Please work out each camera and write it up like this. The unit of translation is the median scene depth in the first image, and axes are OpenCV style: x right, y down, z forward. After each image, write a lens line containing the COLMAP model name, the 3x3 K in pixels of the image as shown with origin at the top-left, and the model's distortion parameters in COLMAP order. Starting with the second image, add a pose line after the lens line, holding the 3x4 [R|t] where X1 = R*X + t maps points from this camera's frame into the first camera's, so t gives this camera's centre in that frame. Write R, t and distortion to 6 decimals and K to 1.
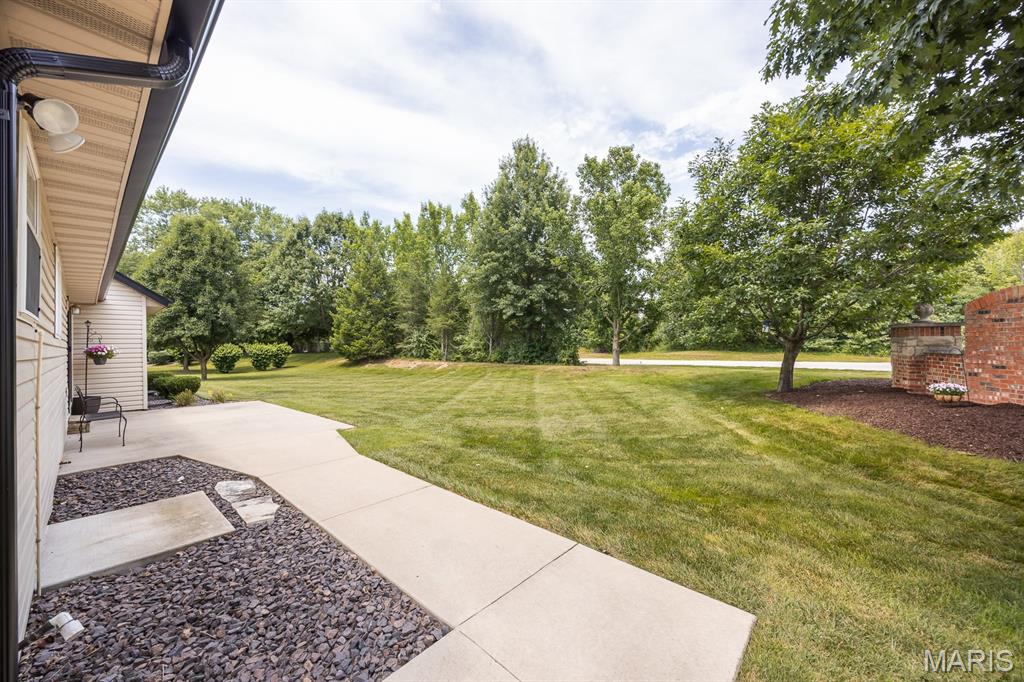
lens RADIAL K [[396.2, 0, 512.0], [0, 396.2, 341.0], [0, 0, 1]] dist [0.000273, 0.000267]
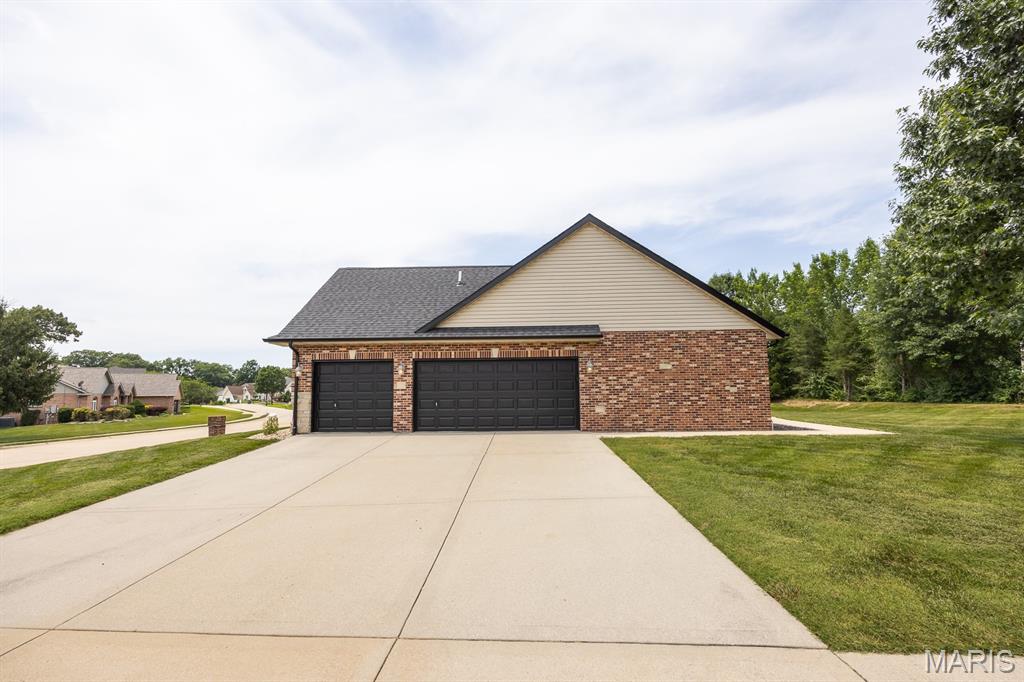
lens RADIAL K [[426.6, 0, 506.1], [0, 426.6, 364.7], [0, 0, 1]] dist [0.000604, 0.000113]
pose [[0.652008, -0.052231, -0.756411, 0.096293], [0.013726, 0.998274, -0.057101, 0.006387], [0.758088, 0.026848, 0.651600, -0.403402]]
